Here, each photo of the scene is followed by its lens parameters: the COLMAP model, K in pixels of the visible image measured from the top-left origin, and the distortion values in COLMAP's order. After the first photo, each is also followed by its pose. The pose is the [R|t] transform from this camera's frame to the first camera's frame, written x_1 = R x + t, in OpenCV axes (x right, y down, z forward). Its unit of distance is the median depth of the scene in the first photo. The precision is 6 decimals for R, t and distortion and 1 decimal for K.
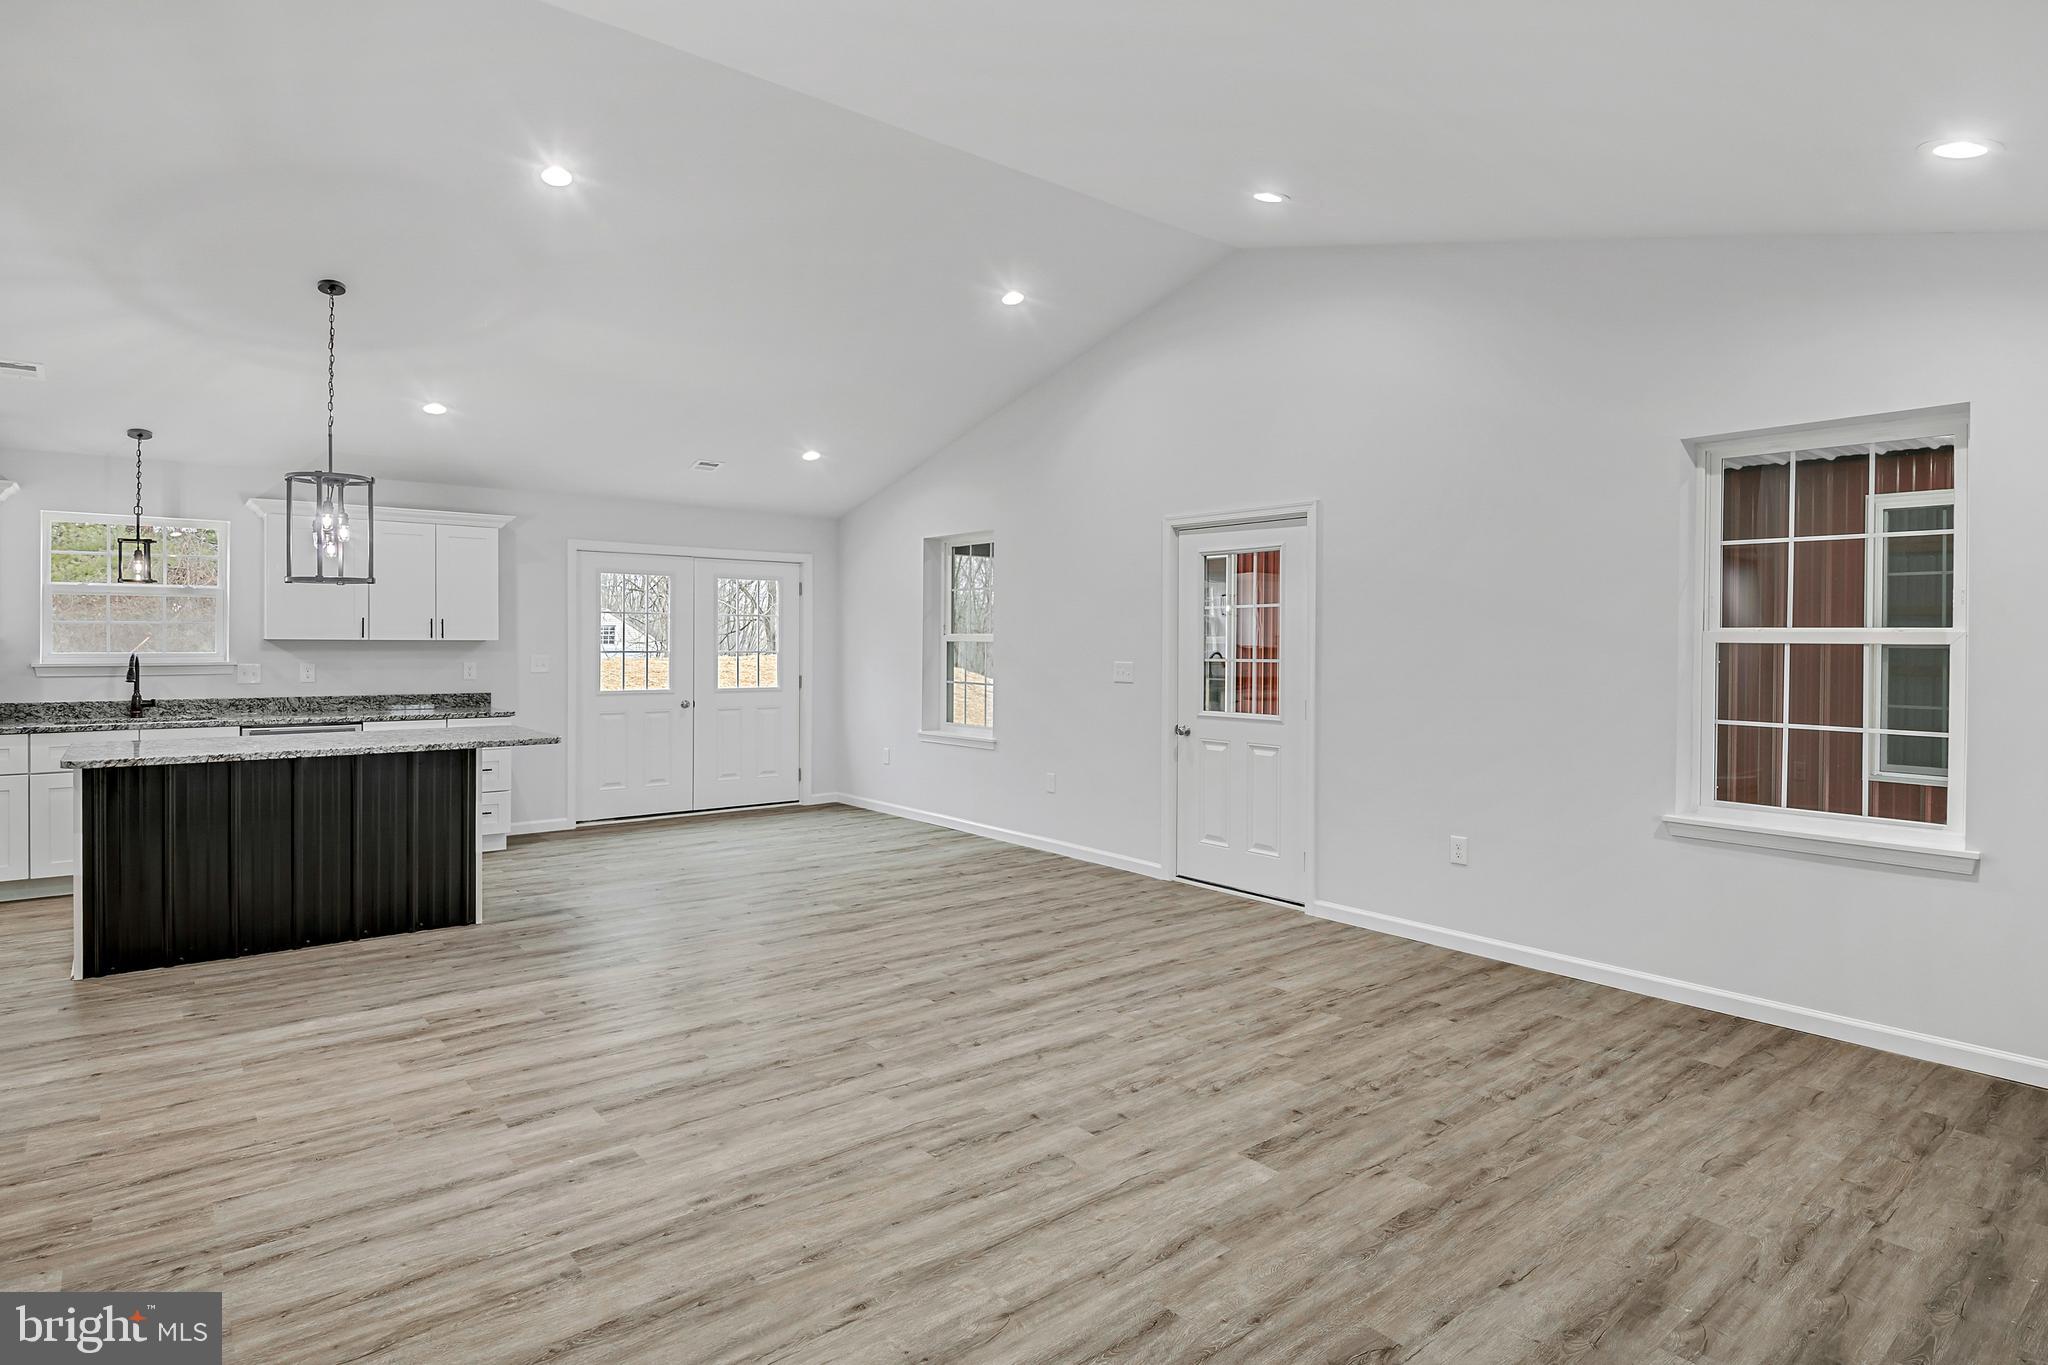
lens RADIAL K [[1094.3, 0, 1017.4], [0, 1094.3, 645.9], [0, 0, 1]] dist [0.022959, -0.029931]
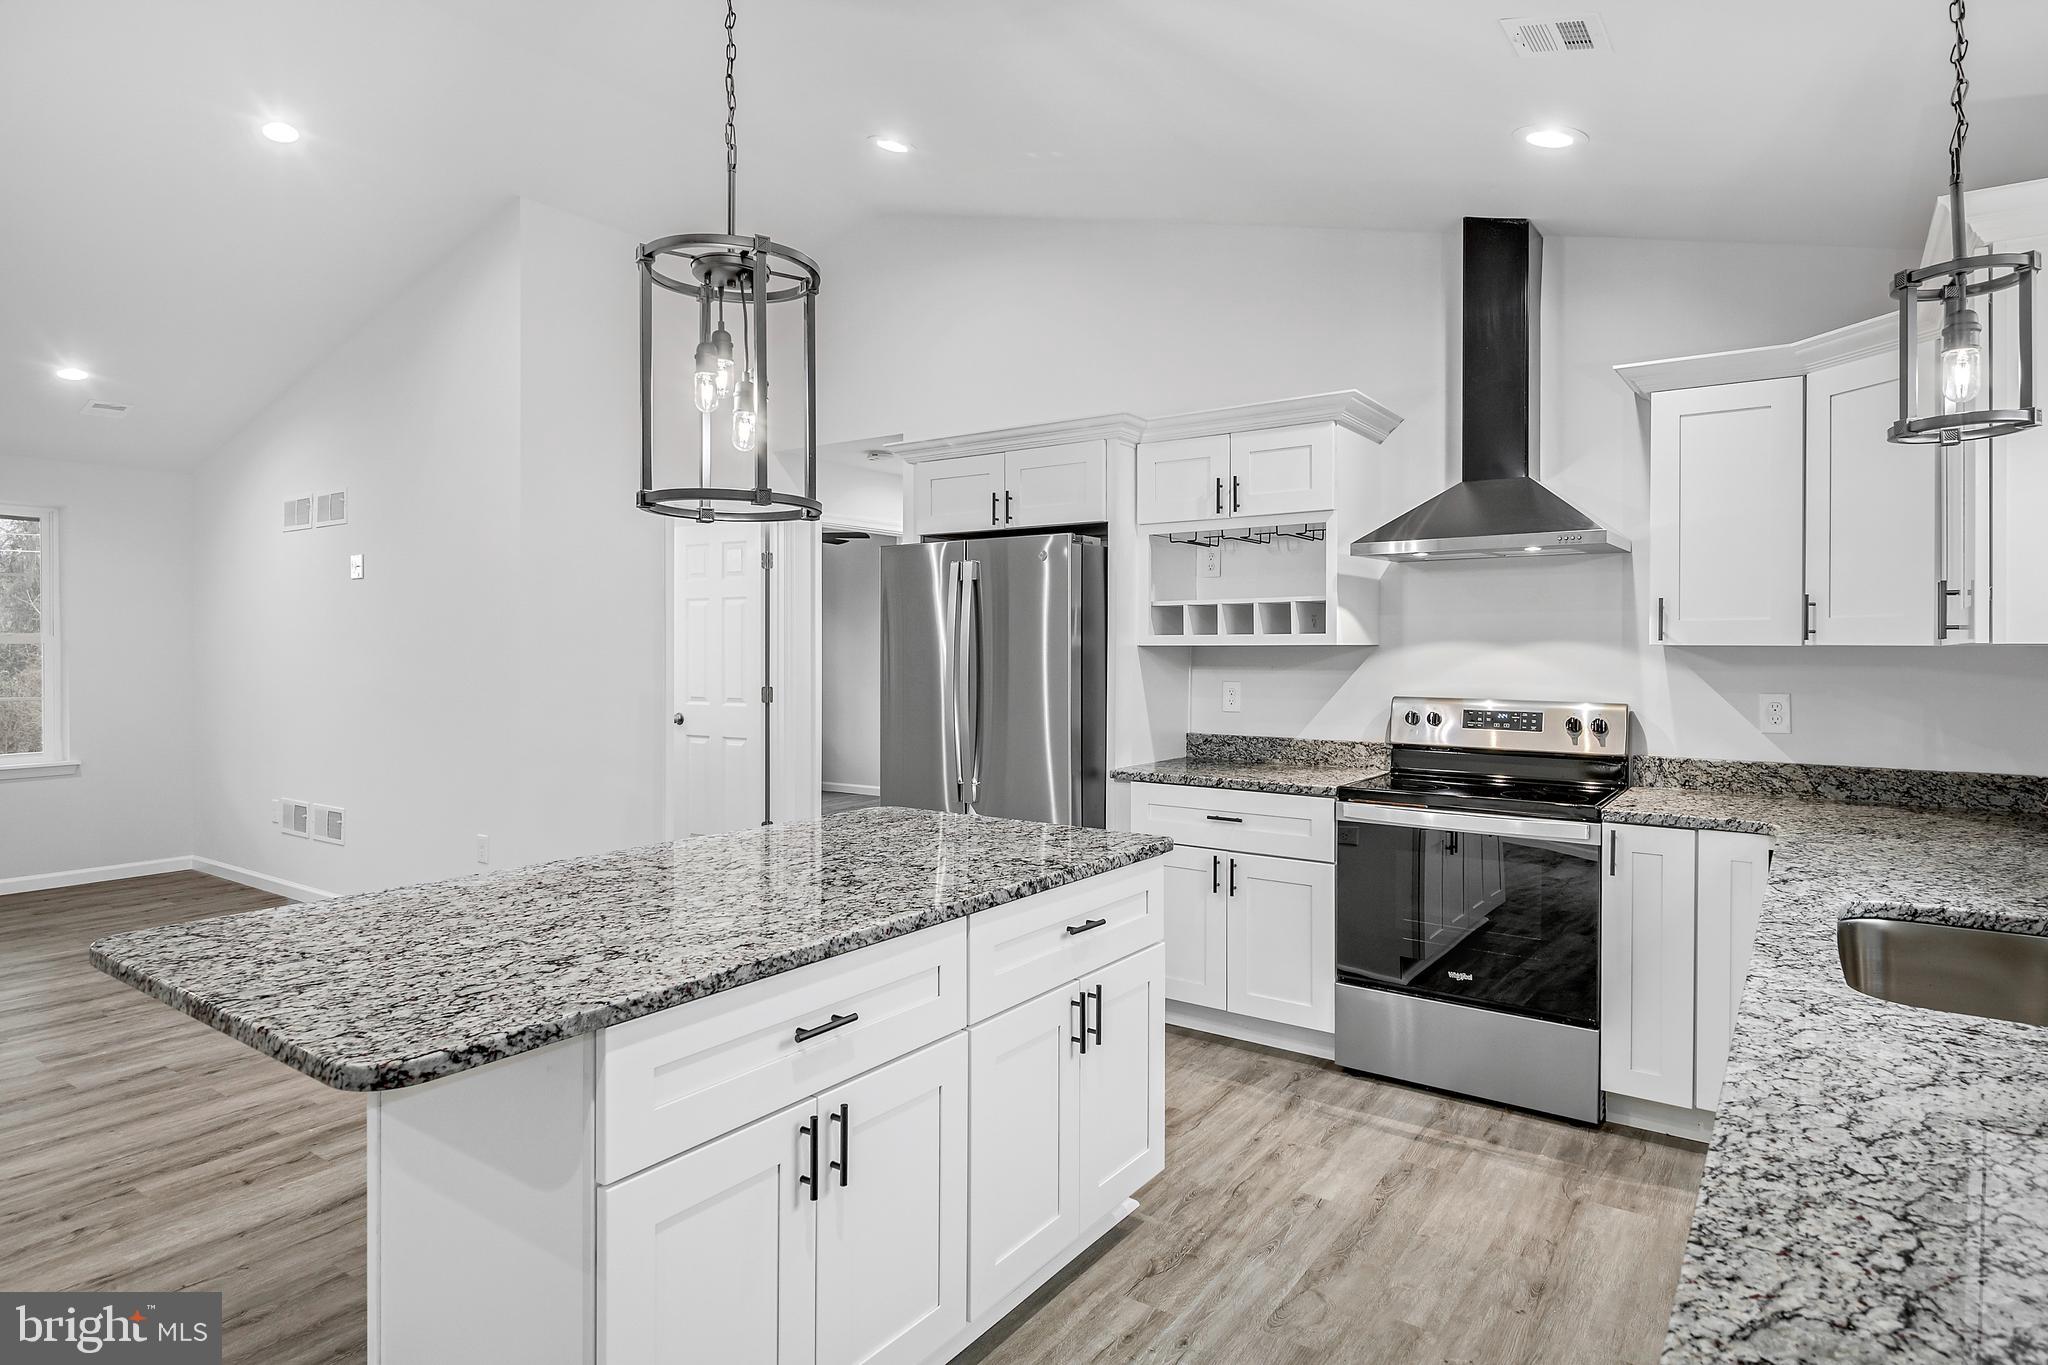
lens RADIAL K [[1118.8, 0, 1023.2], [0, 1118.8, 652.0], [0, 0, 1]] dist [0.027798, -0.029149]
pose [[-0.962106, -0.004128, -0.272643, -0.721013], [-0.005929, 0.999966, 0.005781, -0.006771], [0.272610, 0.007179, -0.962098, 1.704242]]
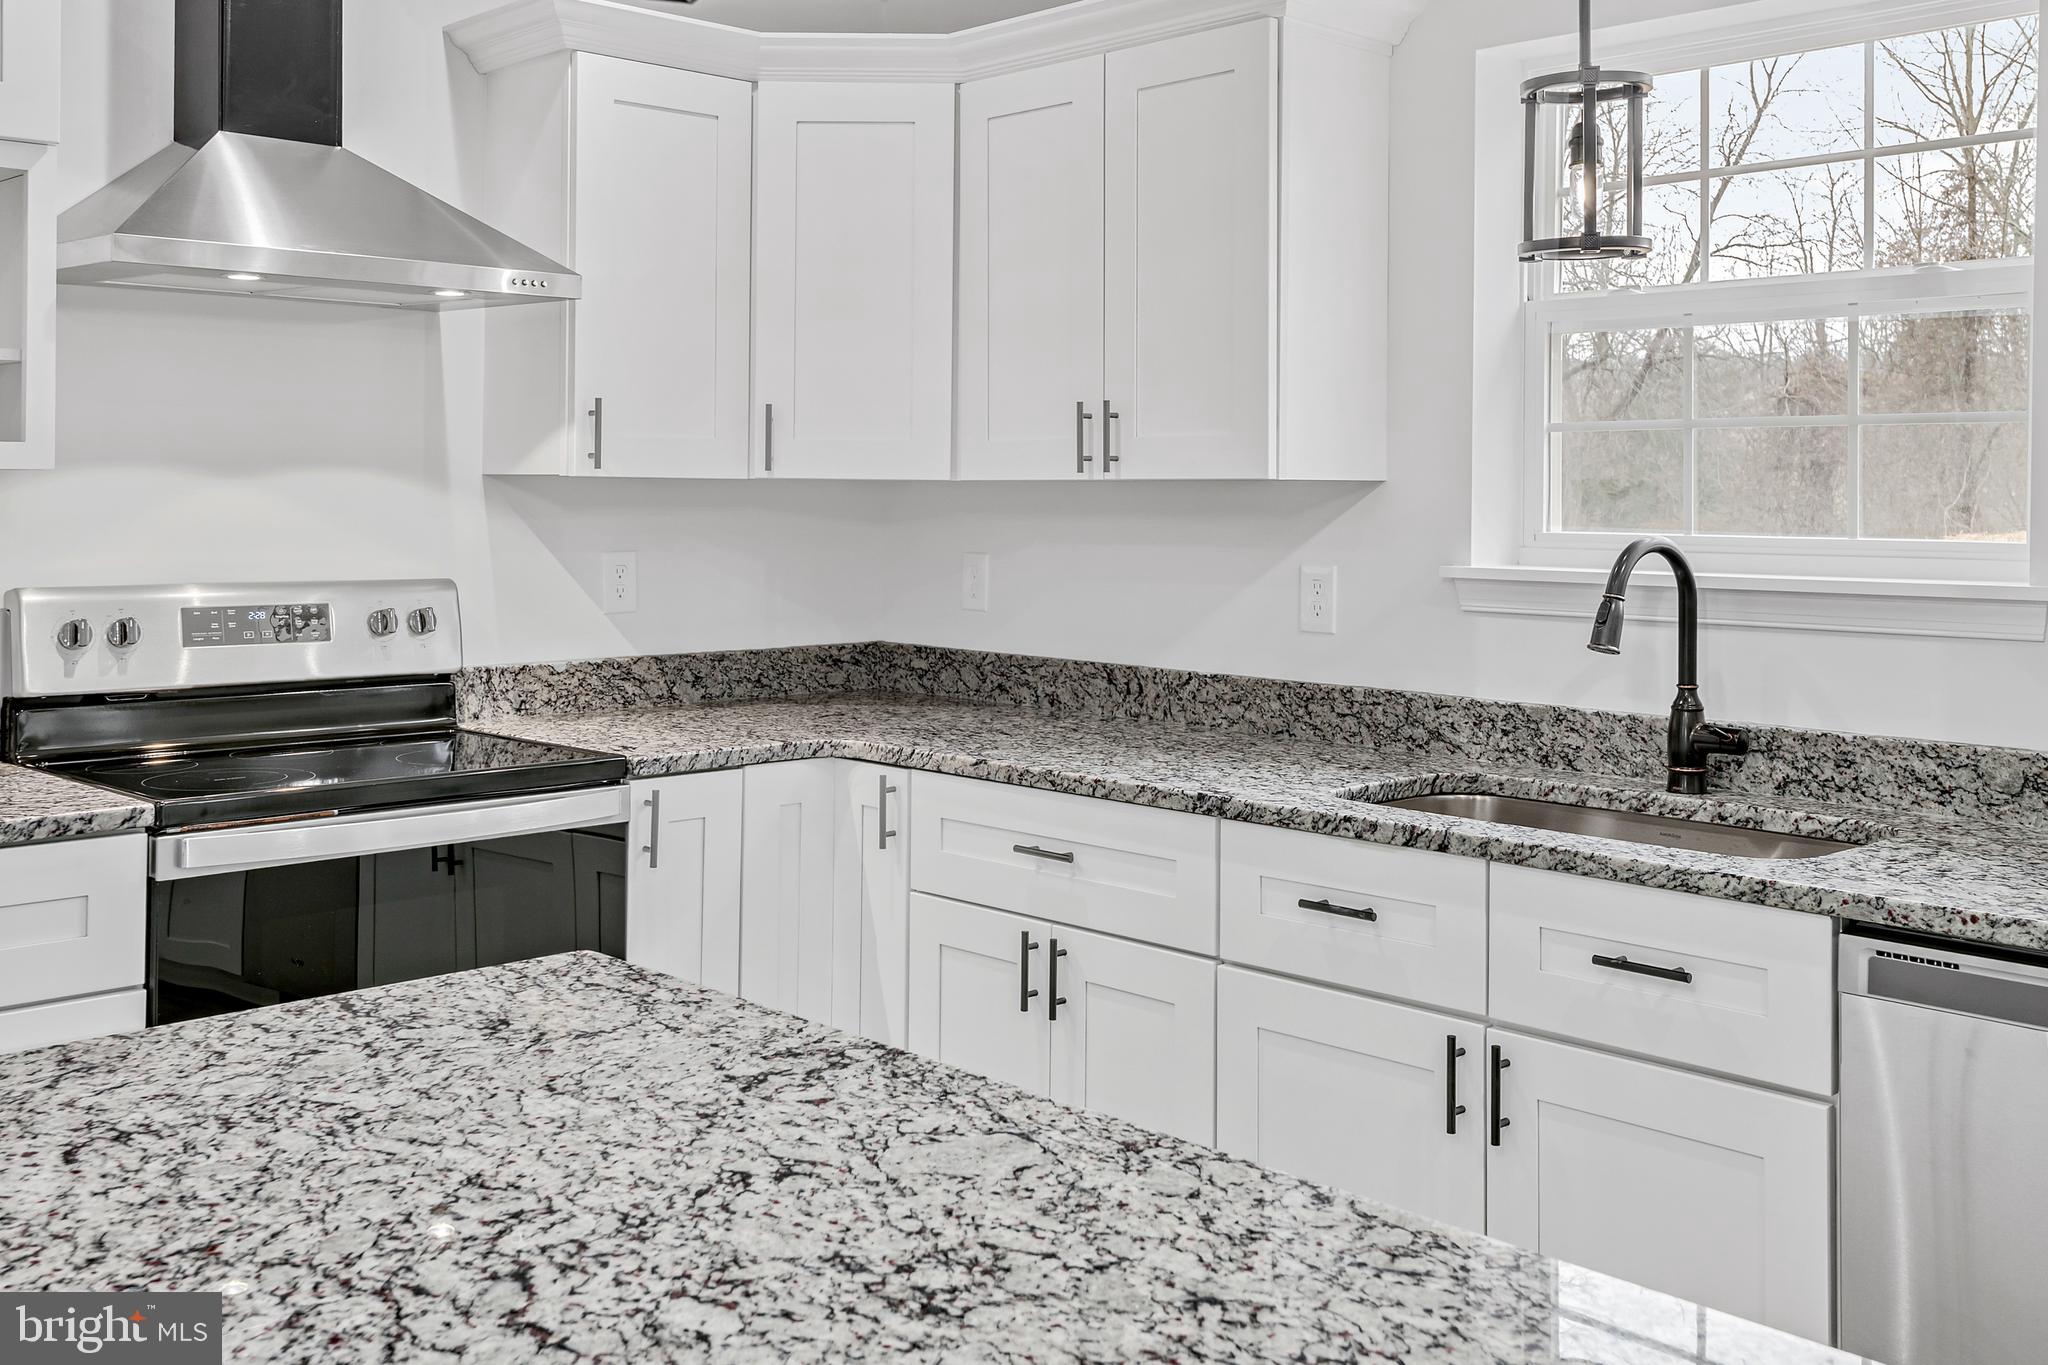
lens RADIAL K [[2006.3, 0, 1026.9], [0, 2006.3, 491.2], [0, 0, 1]] dist [0.020555, -0.002721]
pose [[0.091860, -0.001968, -0.995770, -0.514107], [-0.009021, 0.999955, -0.002808, -0.002548], [0.995731, 0.009240, 0.091838, 1.183168]]
